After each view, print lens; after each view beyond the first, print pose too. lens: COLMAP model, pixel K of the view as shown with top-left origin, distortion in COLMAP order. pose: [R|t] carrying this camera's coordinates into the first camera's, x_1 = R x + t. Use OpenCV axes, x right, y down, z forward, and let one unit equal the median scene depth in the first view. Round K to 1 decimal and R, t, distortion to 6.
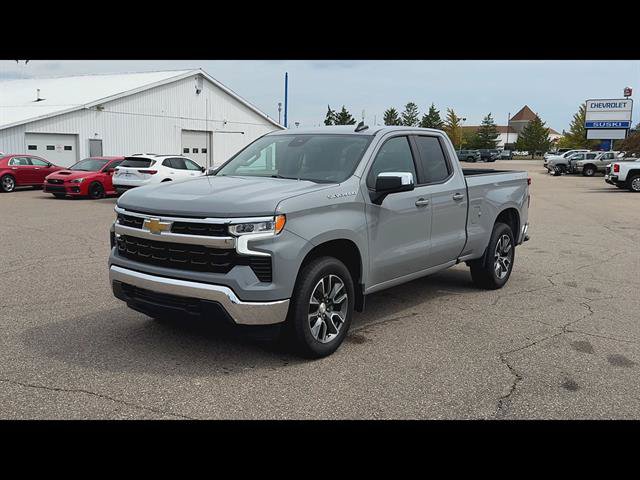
lens RADIAL K [[691.5, 0, 337.4], [0, 691.5, 238.1], [0, 0, 1]] dist [0.152183, -0.008047]
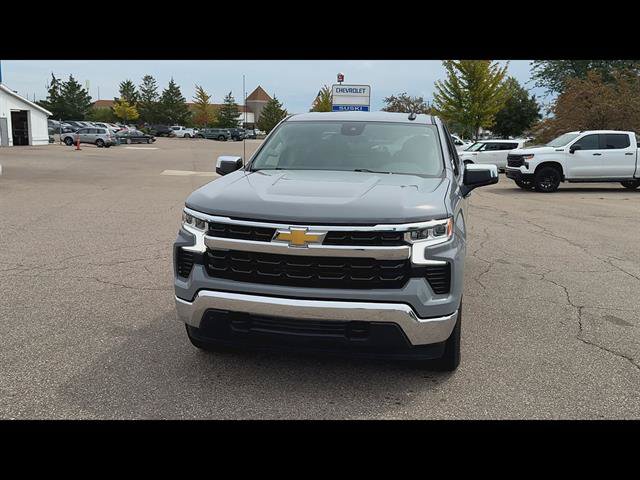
lens RADIAL K [[658.3, 0, 304.9], [0, 658.3, 240.2], [0, 0, 1]] dist [0.176699, -0.382546]
pose [[0.870683, -0.067014, 0.487258, -0.620729], [0.042685, 0.997232, 0.060879, -0.059830], [-0.489989, -0.032208, 0.871133, 0.328278]]
